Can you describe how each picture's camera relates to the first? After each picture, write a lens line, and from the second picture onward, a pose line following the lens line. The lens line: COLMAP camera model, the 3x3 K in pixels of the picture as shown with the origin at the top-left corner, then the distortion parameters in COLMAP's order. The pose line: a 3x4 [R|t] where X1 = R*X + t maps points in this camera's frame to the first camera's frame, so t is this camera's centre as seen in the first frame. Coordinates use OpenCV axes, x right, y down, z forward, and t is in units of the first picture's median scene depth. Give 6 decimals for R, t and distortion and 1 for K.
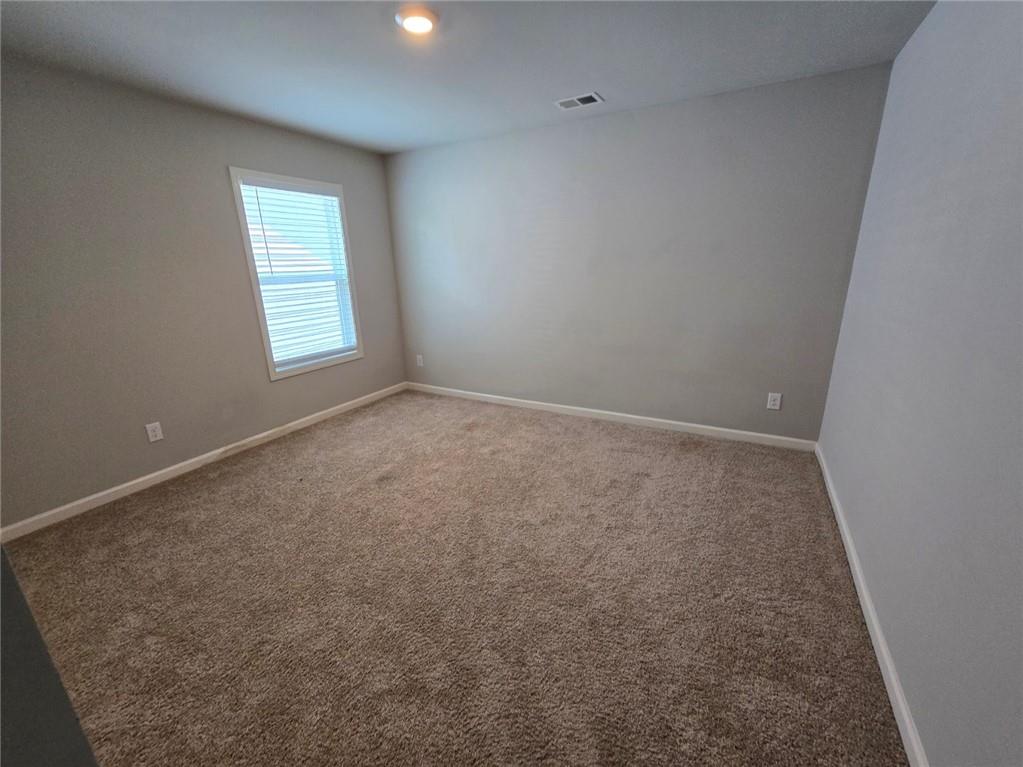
lens RADIAL K [[406.2, 0, 521.6], [0, 406.2, 383.1], [0, 0, 1]] dist [-0.002562, 0.000079]
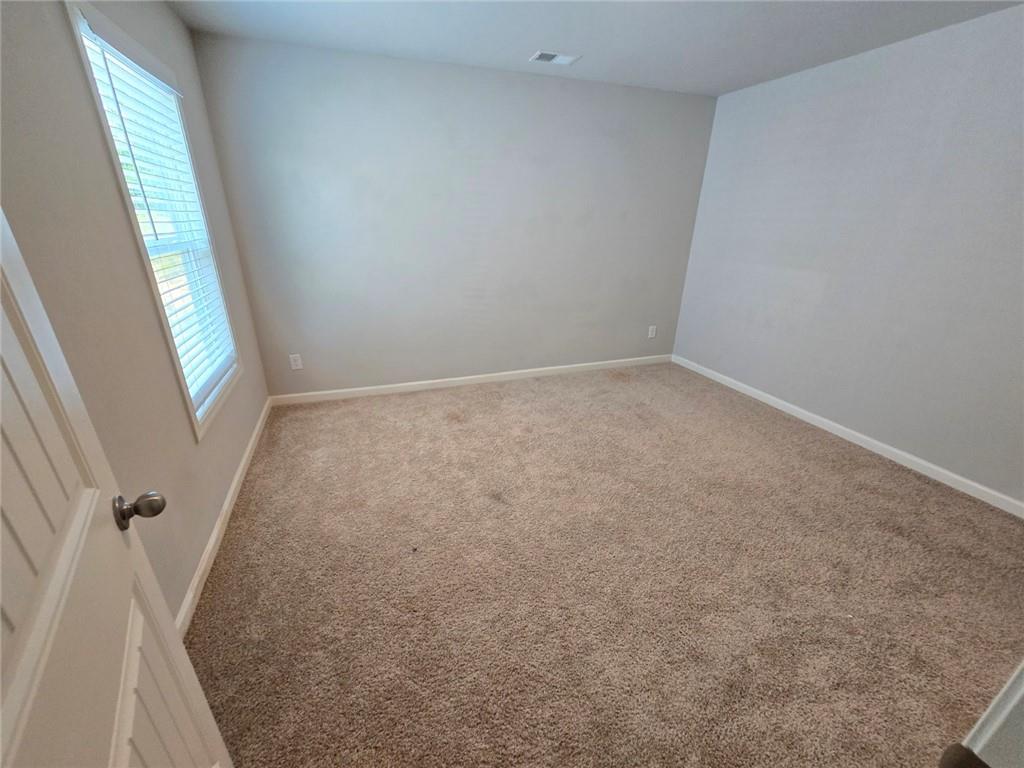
lens RADIAL K [[406.6, 0, 508.5], [0, 406.6, 382.9], [0, 0, 1]] dist [-0.002562, 0.000079]
pose [[0.693057, -0.239742, 0.679850, -0.683827], [0.178959, 0.970776, 0.159898, -0.092969], [-0.698317, 0.010847, 0.715707, 0.330072]]
